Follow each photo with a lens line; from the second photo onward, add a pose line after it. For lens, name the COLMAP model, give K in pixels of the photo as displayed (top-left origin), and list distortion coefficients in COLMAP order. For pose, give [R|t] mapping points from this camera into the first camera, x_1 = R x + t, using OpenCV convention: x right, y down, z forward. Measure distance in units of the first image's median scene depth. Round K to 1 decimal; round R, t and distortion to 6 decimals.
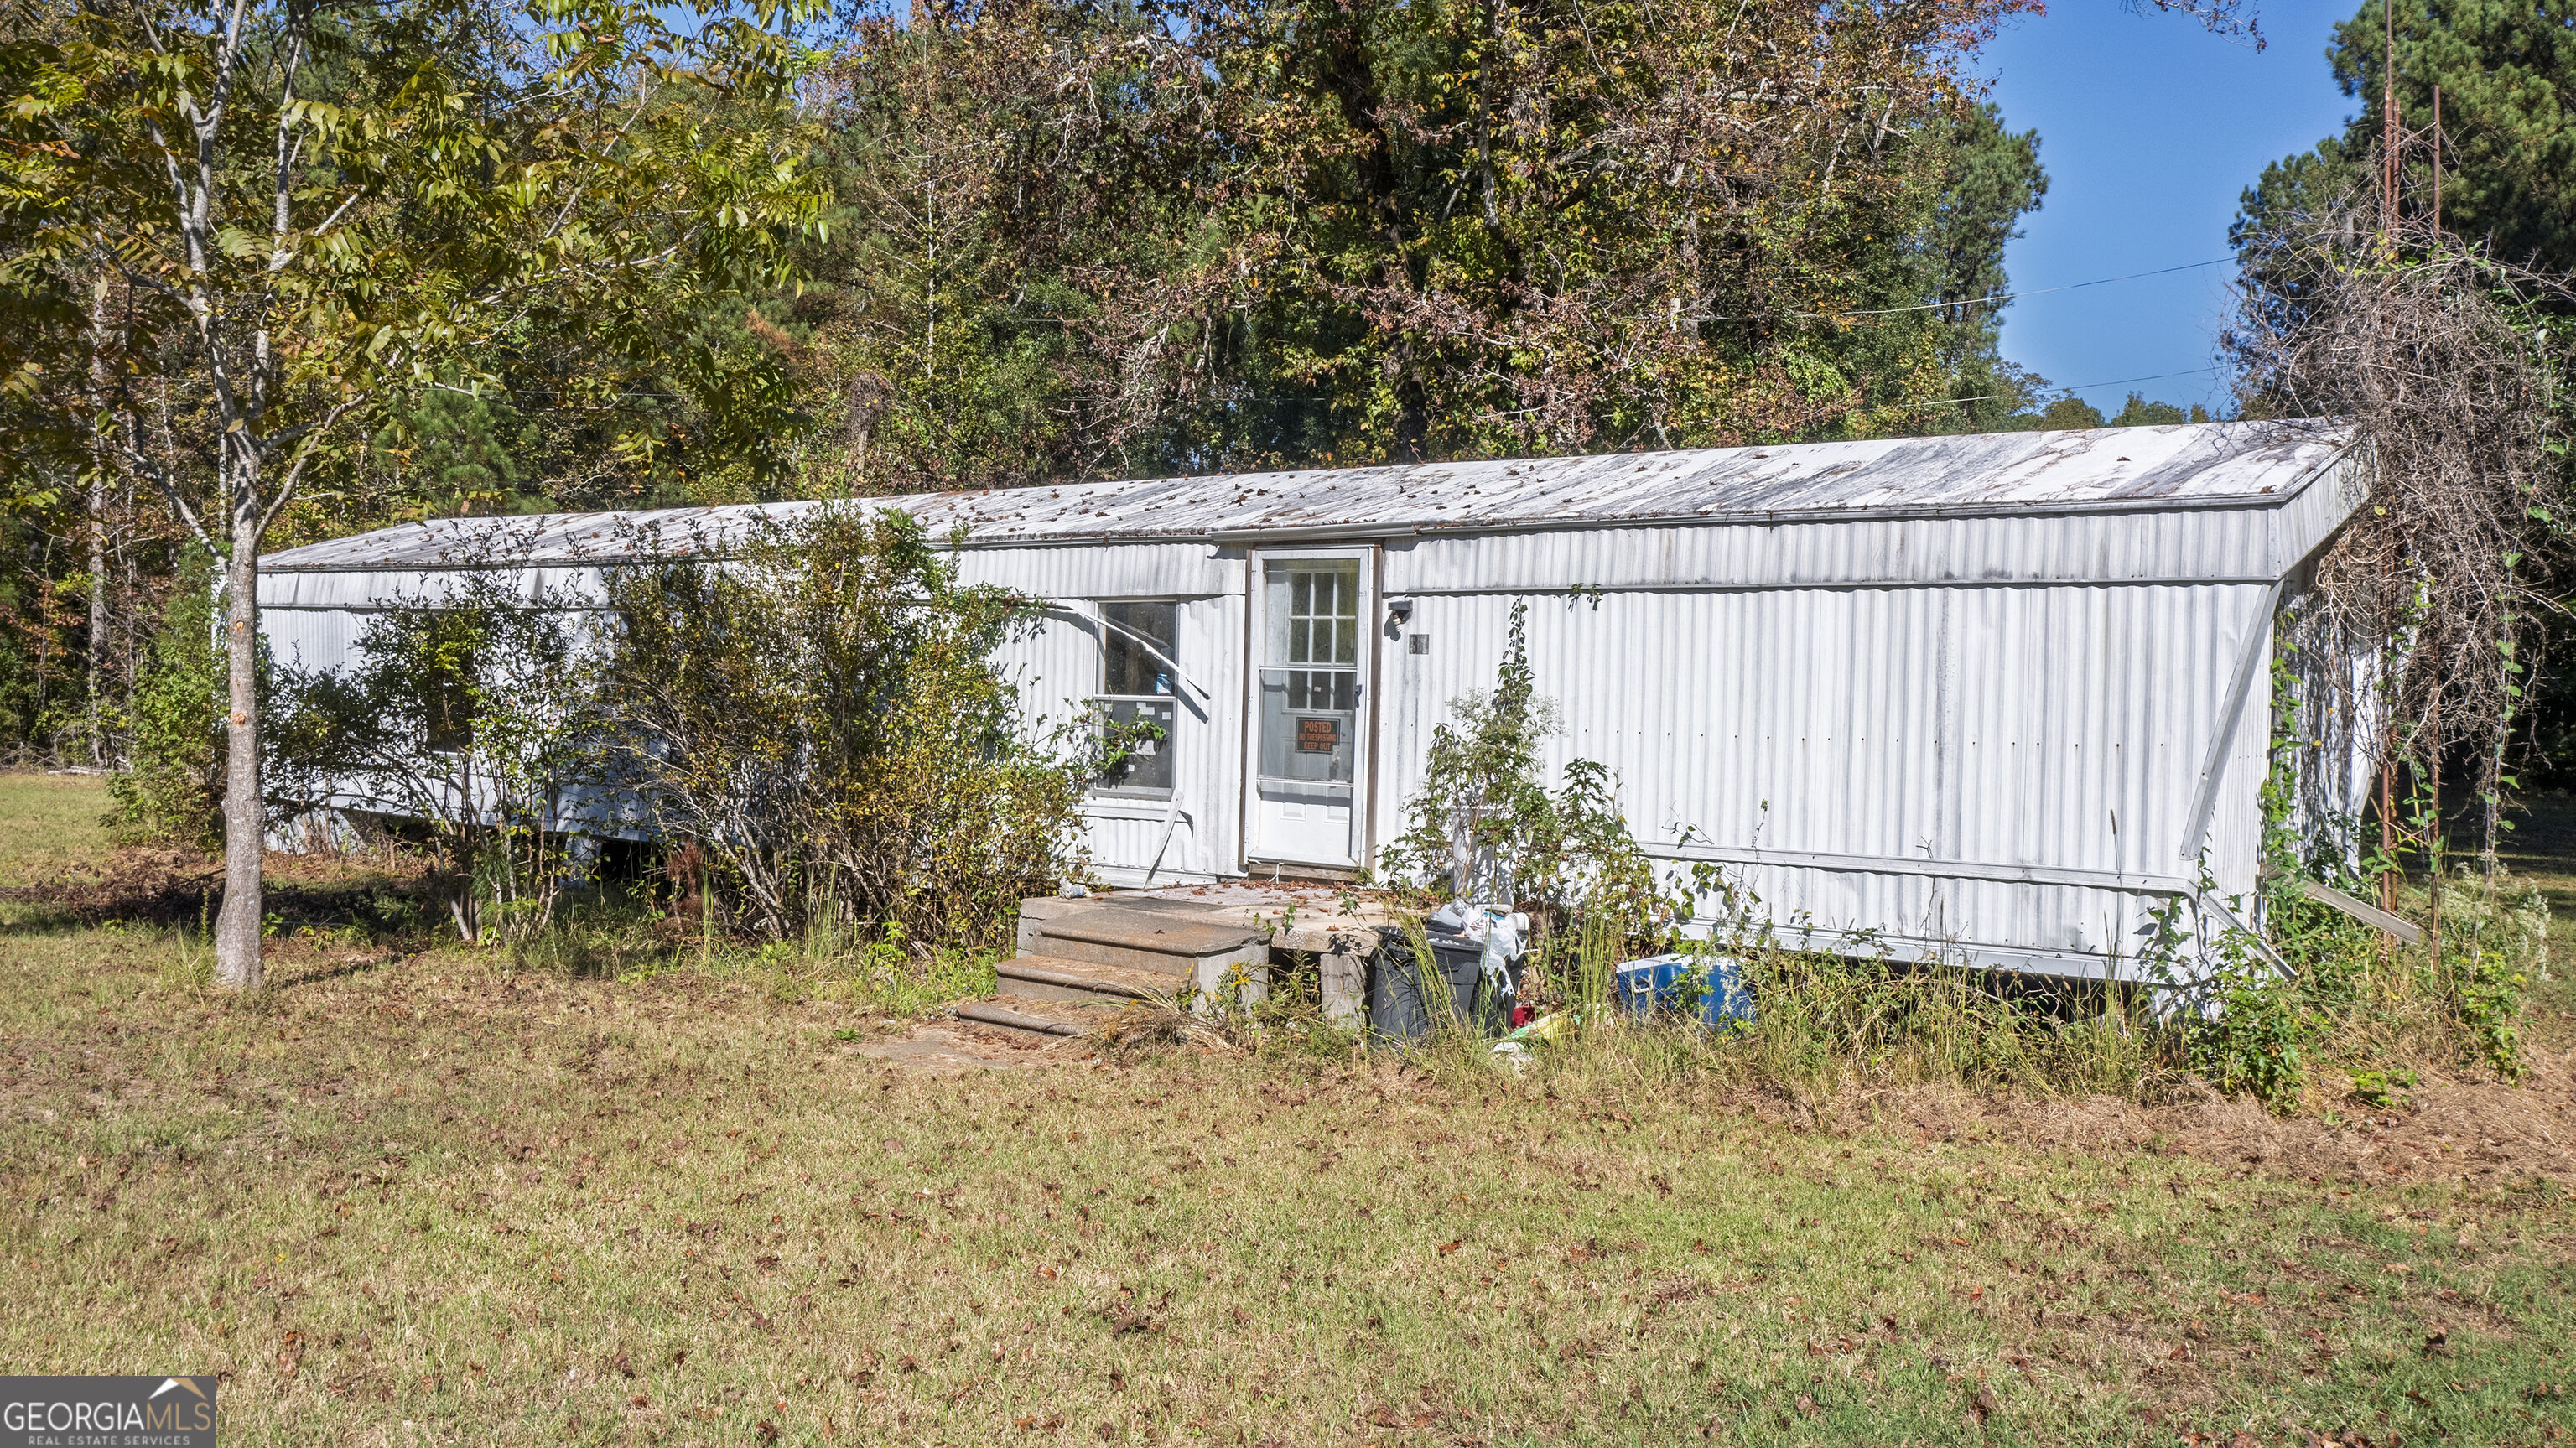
lens RADIAL K [[2063.4, 0, 1282.9], [0, 2063.4, 715.7], [0, 0, 1]] dist [-0.002171, 0.007007]
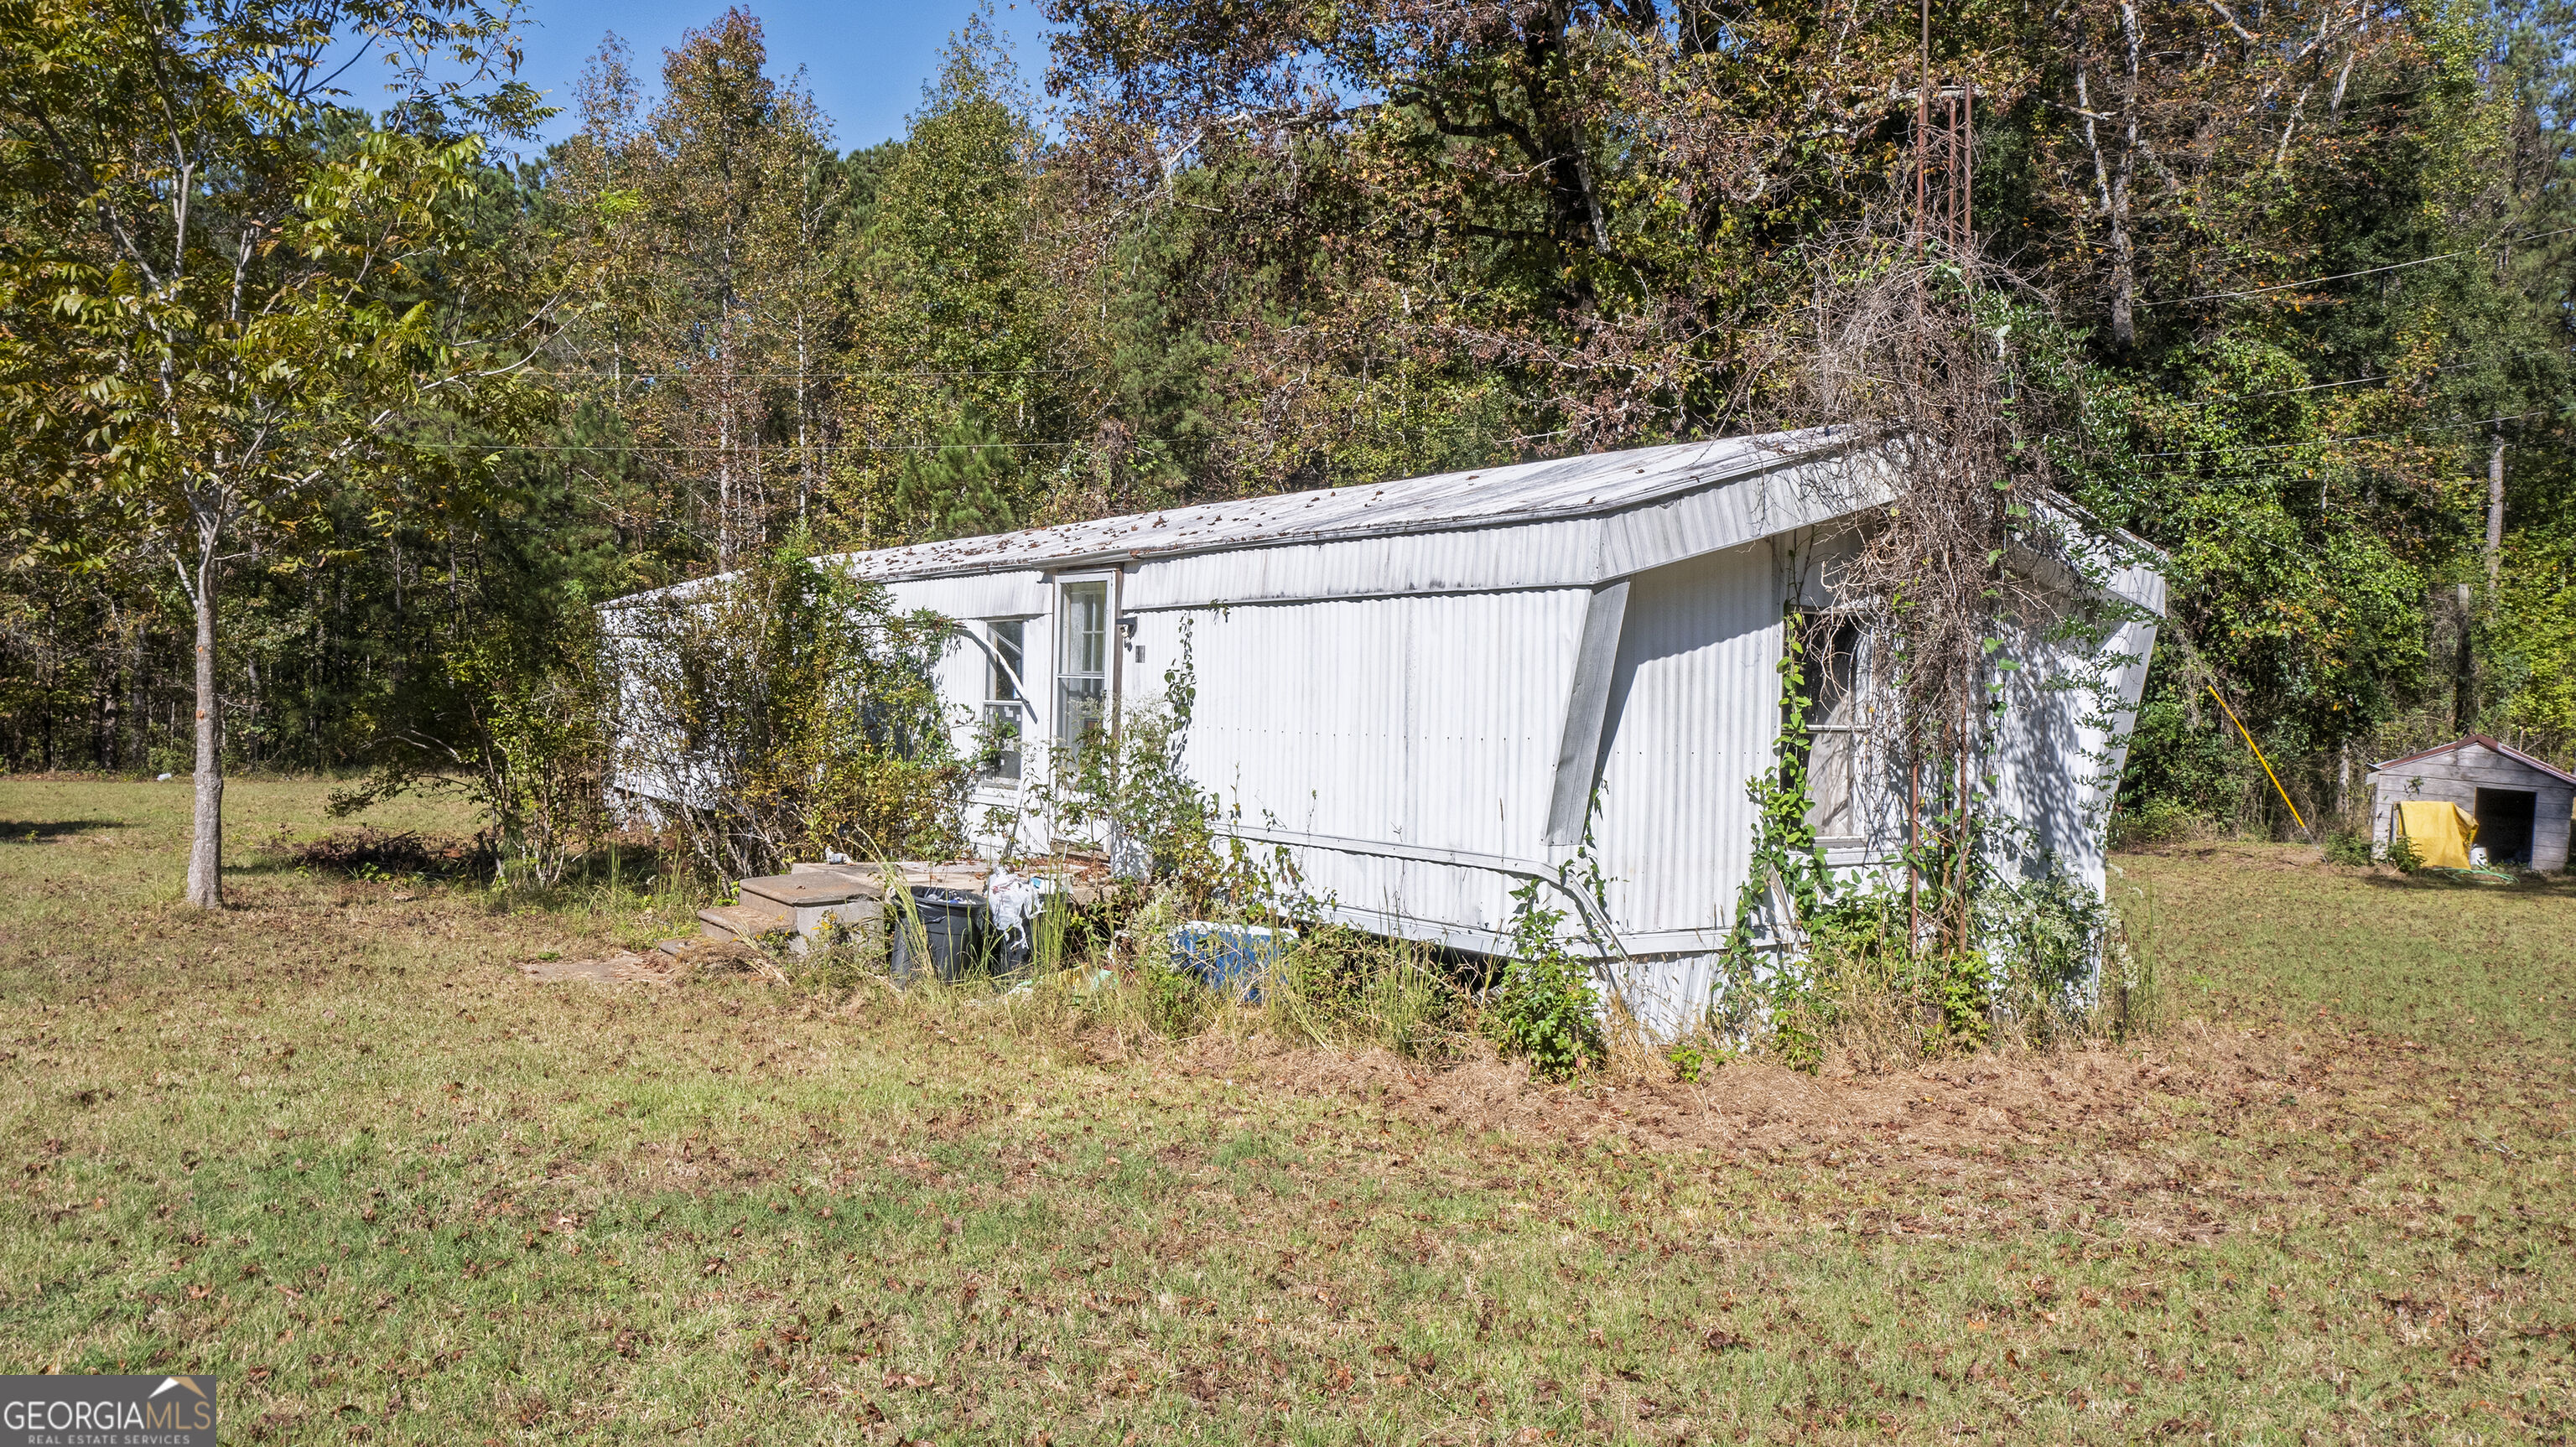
lens RADIAL K [[2063.3, 0, 1282.9], [0, 2063.3, 715.2], [0, 0, 1]] dist [-0.002171, 0.007007]
pose [[0.929957, 0.000894, -0.367668, 0.564732], [-0.004563, 0.999948, -0.009109, 0.009813], [0.367640, 0.010149, 0.929913, -0.044697]]
